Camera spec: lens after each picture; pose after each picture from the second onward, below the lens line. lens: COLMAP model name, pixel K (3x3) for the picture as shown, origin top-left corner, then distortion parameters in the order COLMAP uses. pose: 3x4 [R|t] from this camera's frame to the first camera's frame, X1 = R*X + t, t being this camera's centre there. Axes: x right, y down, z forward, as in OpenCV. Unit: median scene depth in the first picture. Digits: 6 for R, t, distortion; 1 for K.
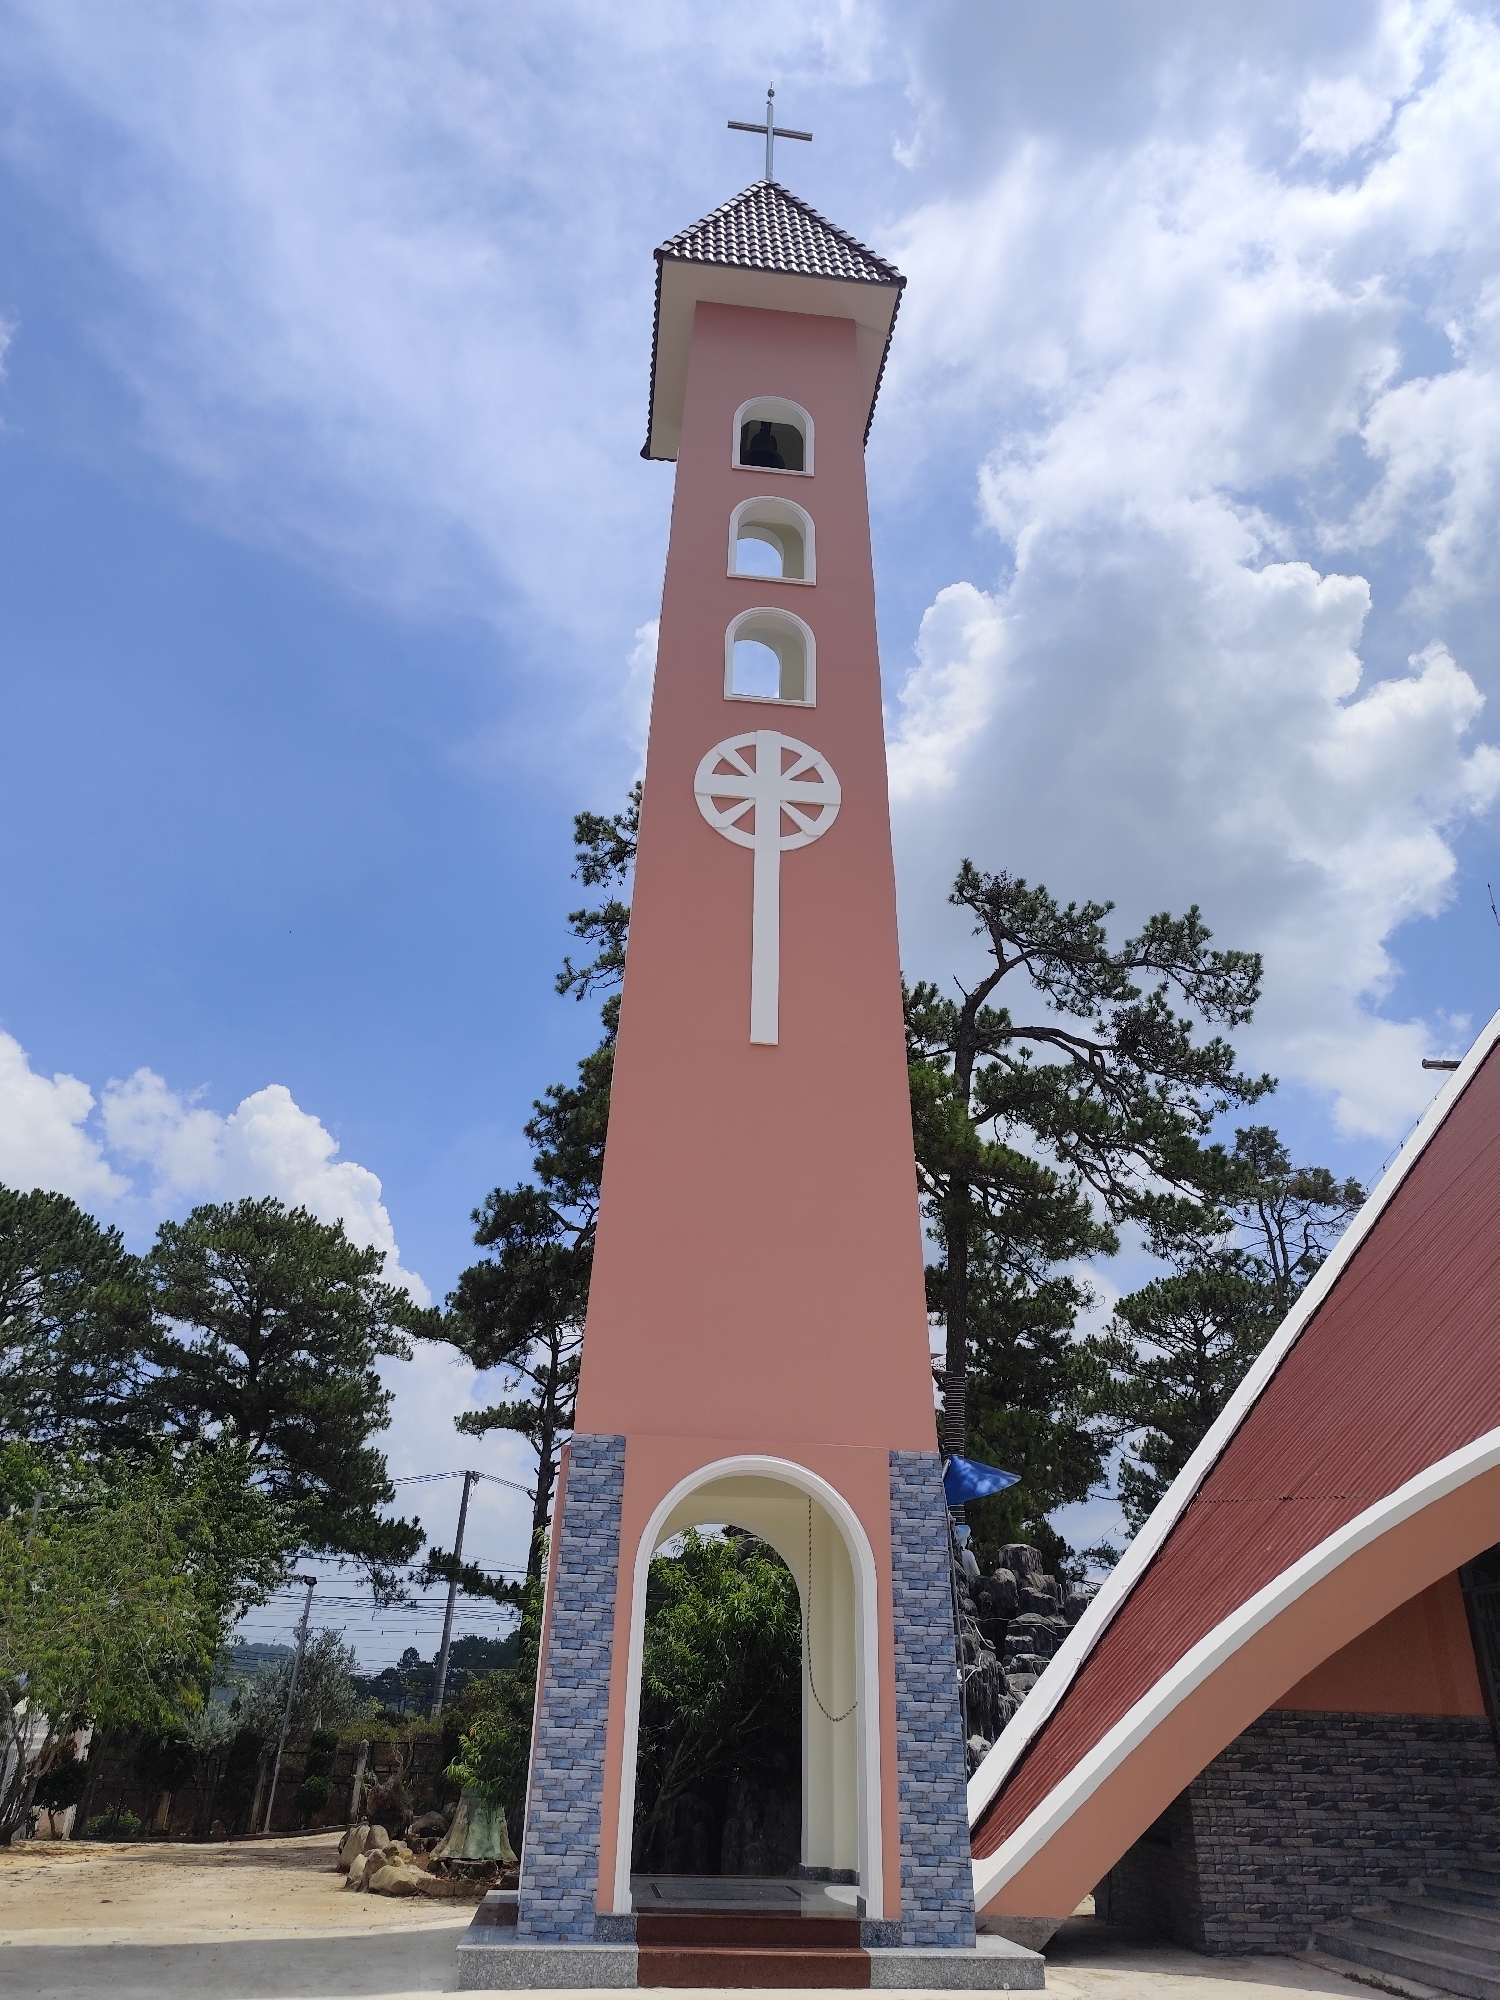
lens RADIAL K [[1372.9, 0, 750.0], [0, 1372.9, 1000.0], [0, 0, 1]] dist [0.007528, 0.001453]
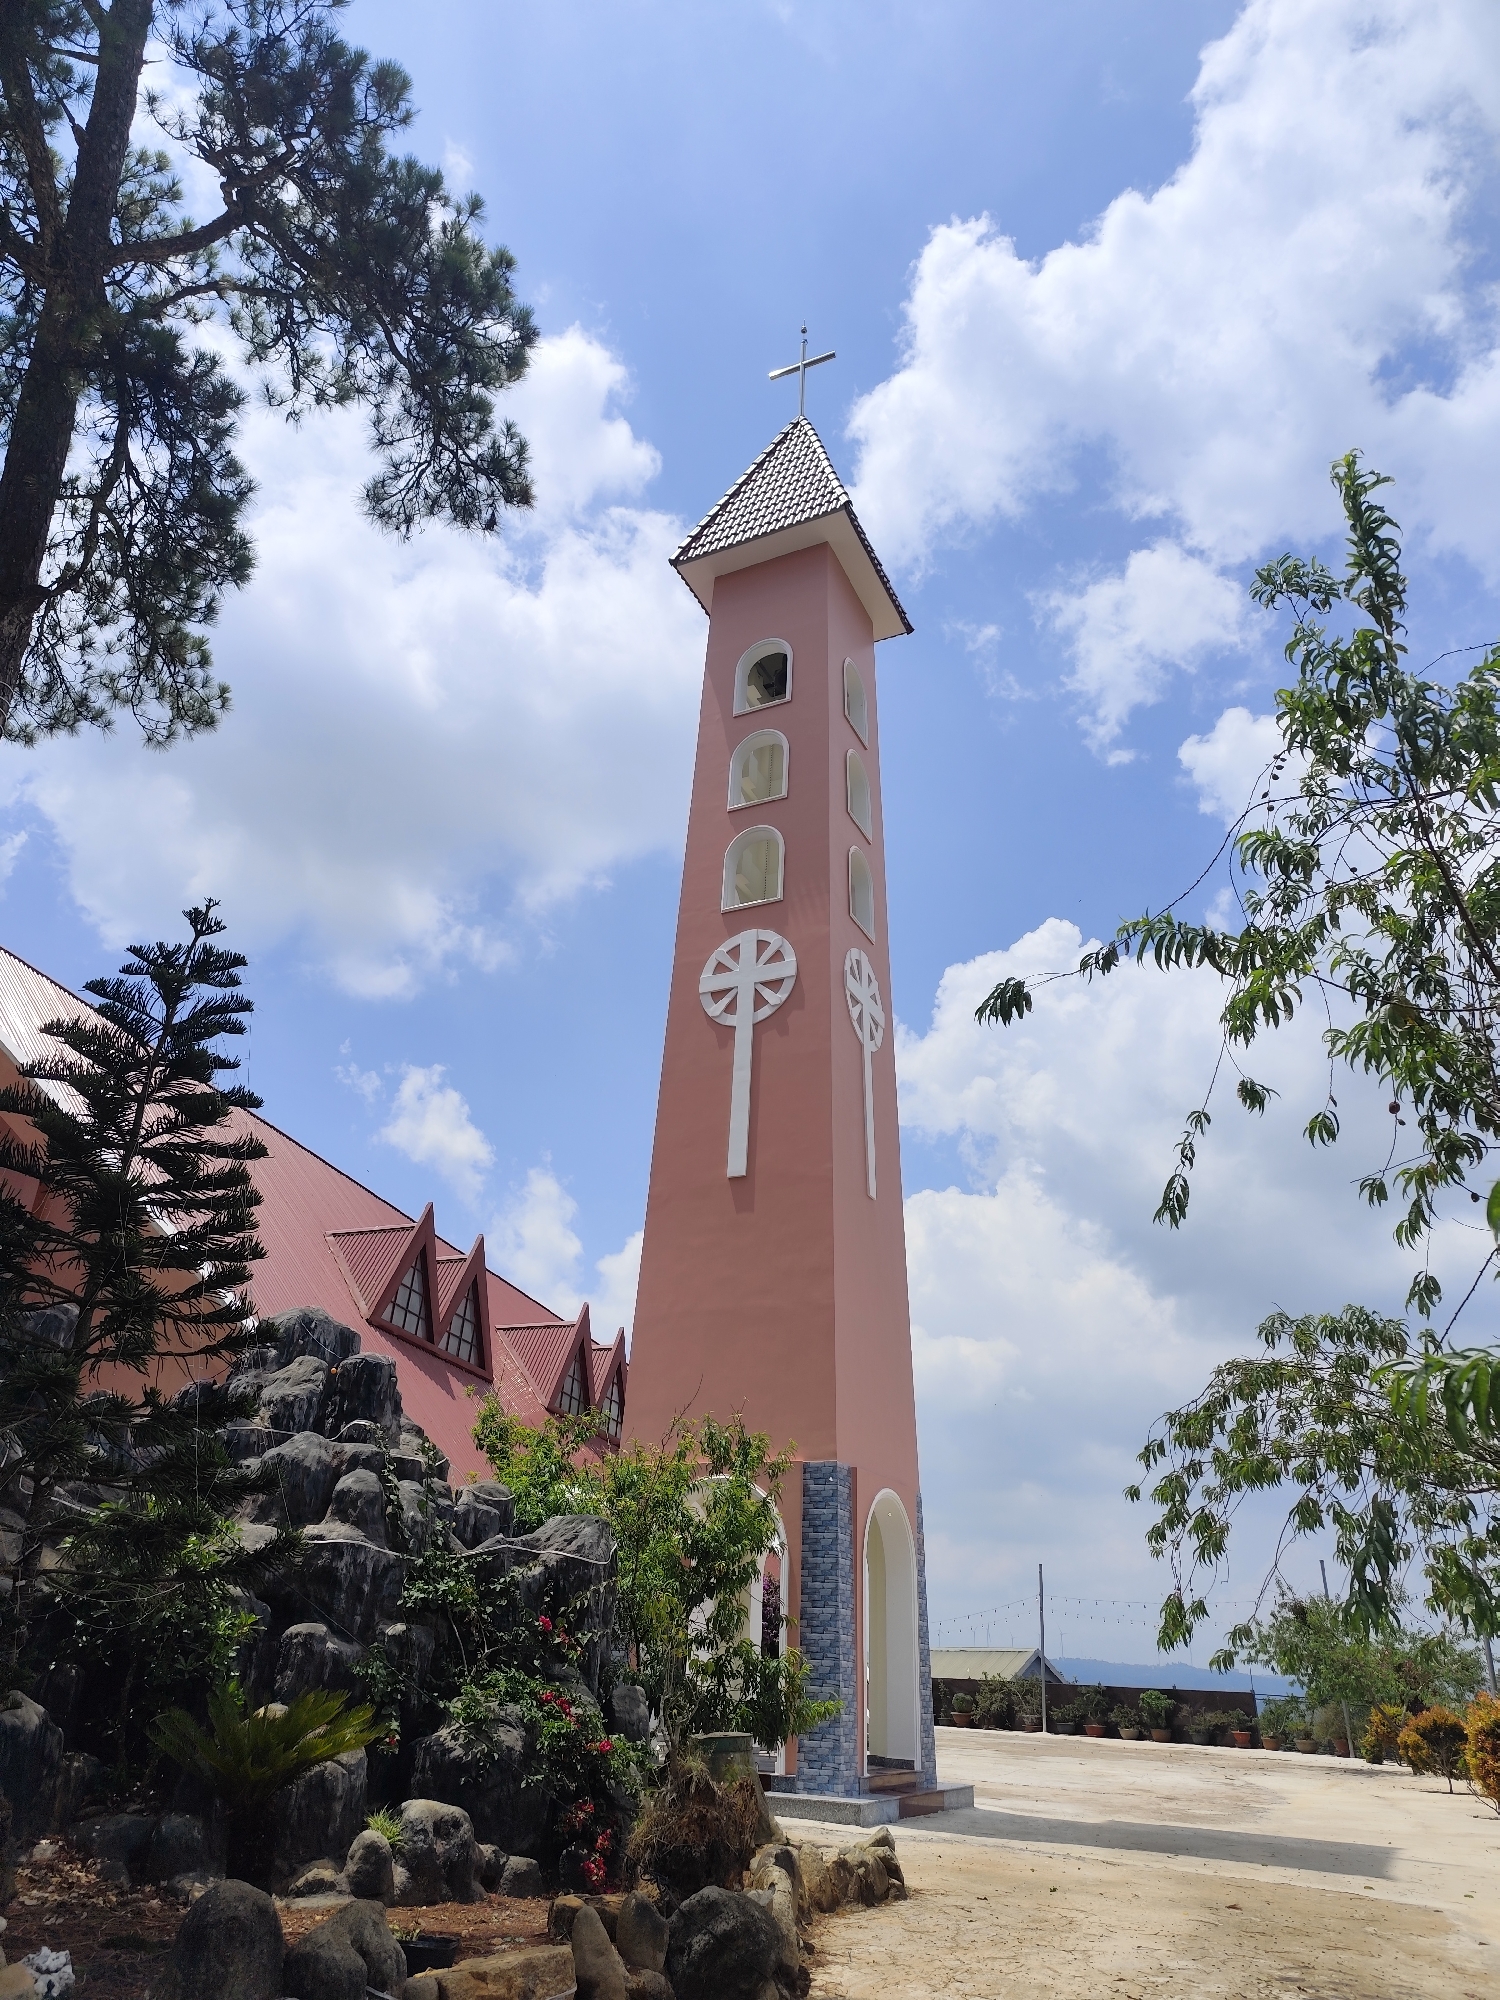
lens RADIAL K [[1372.9, 0, 750.0], [0, 1372.9, 1000.0], [0, 0, 1]] dist [0.007528, 0.001453]
pose [[0.827930, -0.222121, -0.514969, 0.706079], [0.243760, 0.969480, -0.026265, -0.093076], [0.505086, -0.103784, 0.856806, -0.166880]]
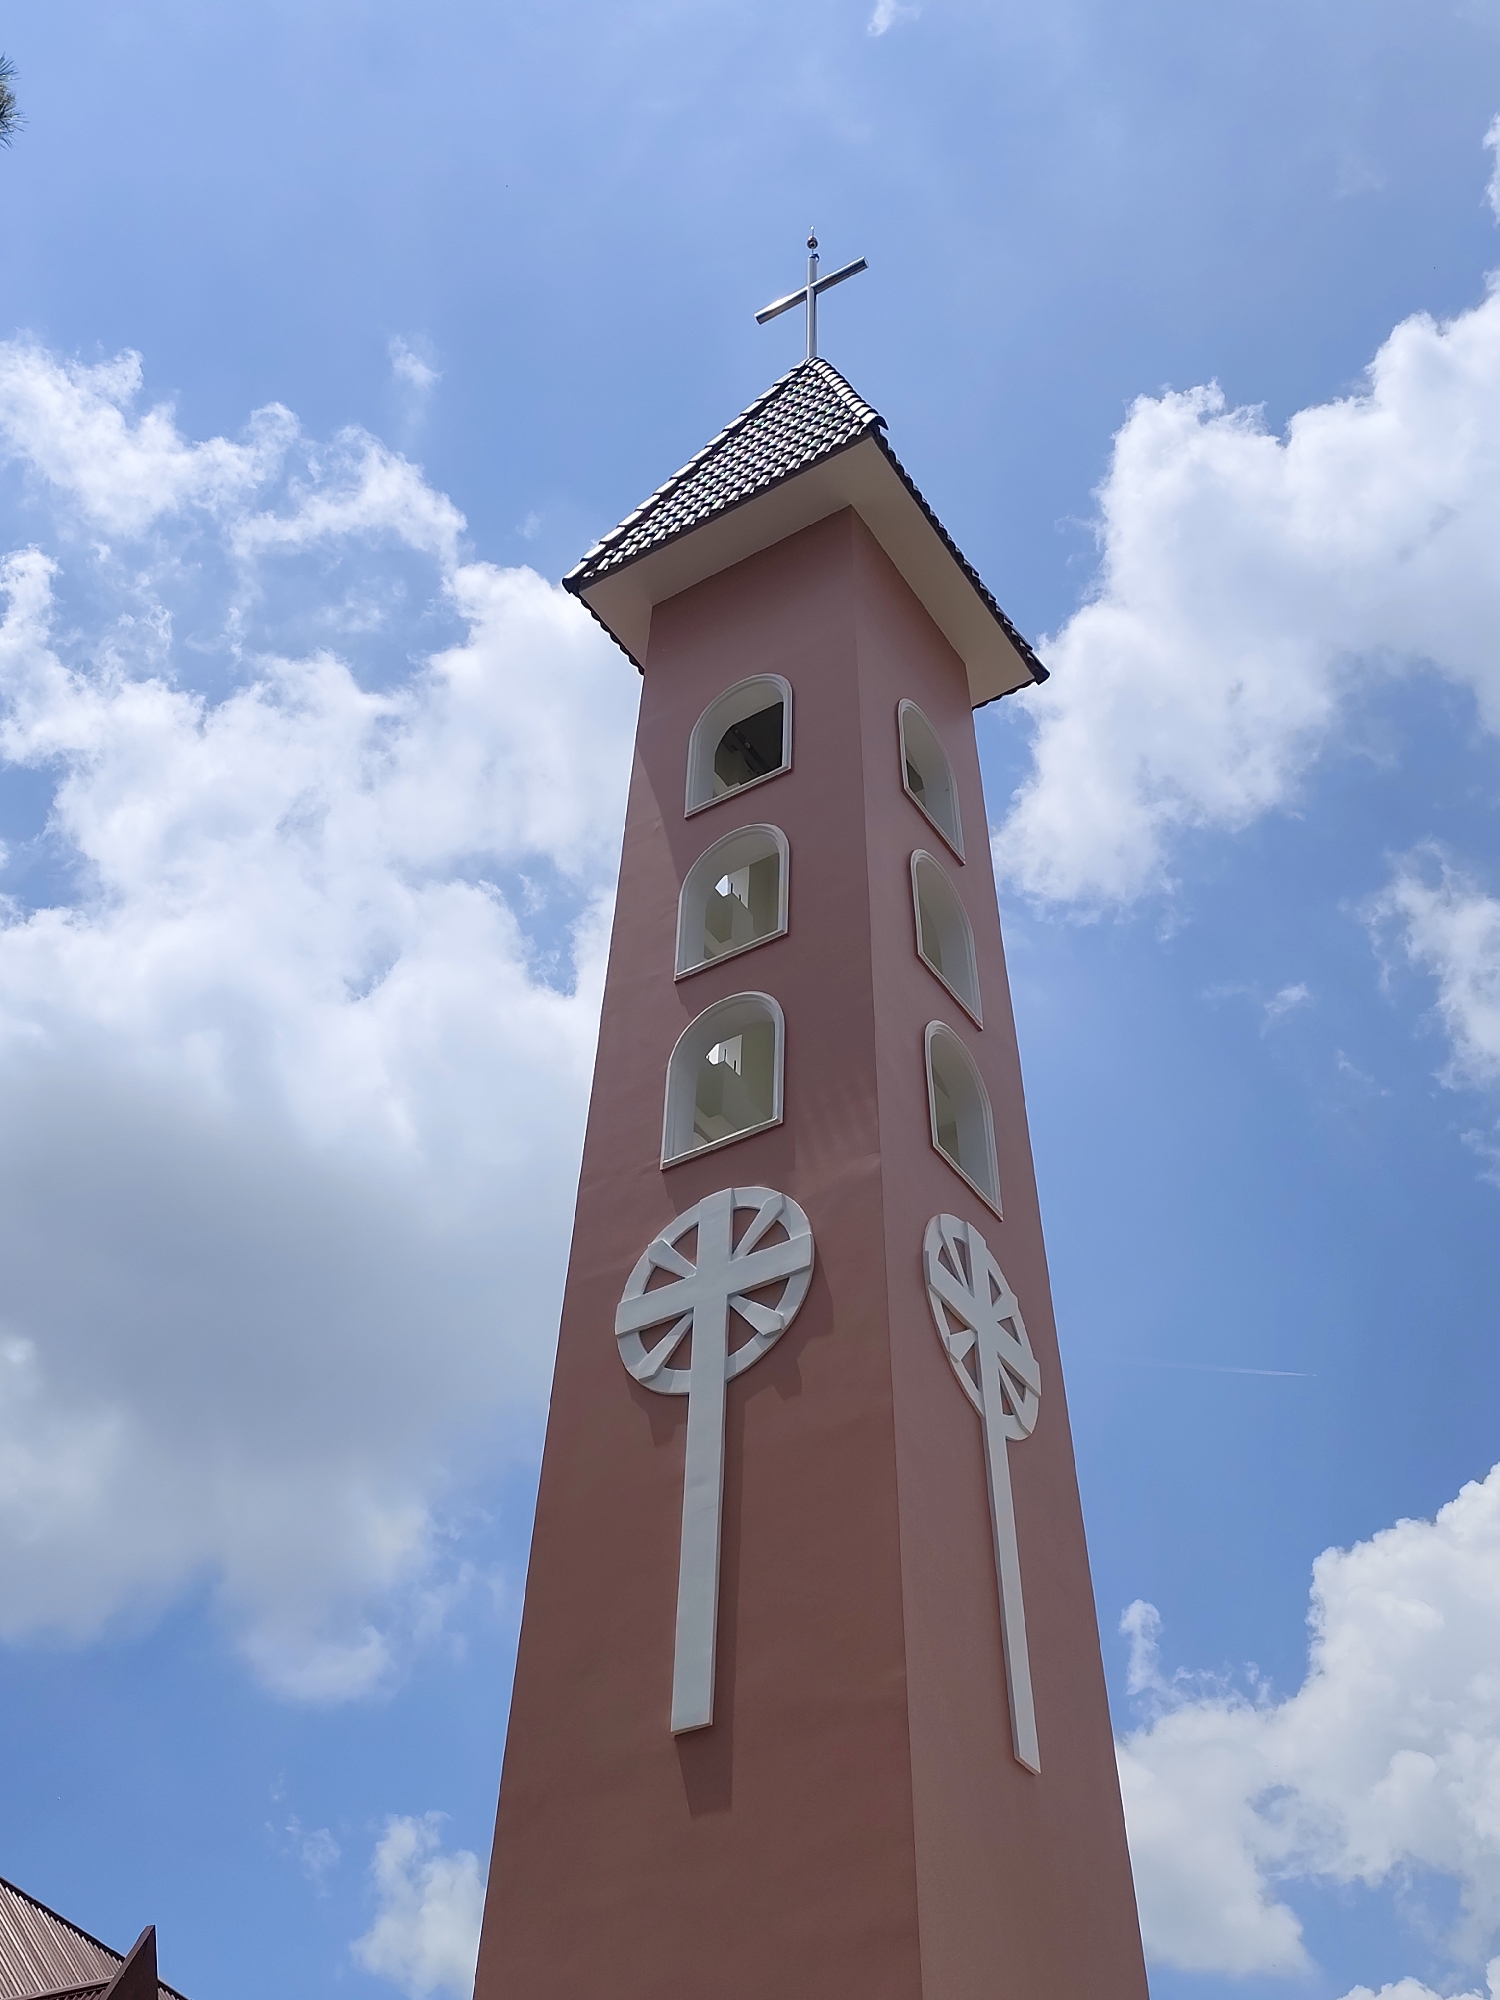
lens RADIAL K [[2214.2, 0, 750.0], [0, 2214.2, 1000.0], [0, 0, 1]] dist [-0.000450, -0.006224]
pose [[0.753607, -0.440471, -0.487915, 0.562877], [0.302052, 0.891316, -0.338113, 0.073235], [0.583816, 0.107429, 0.804747, 0.194187]]
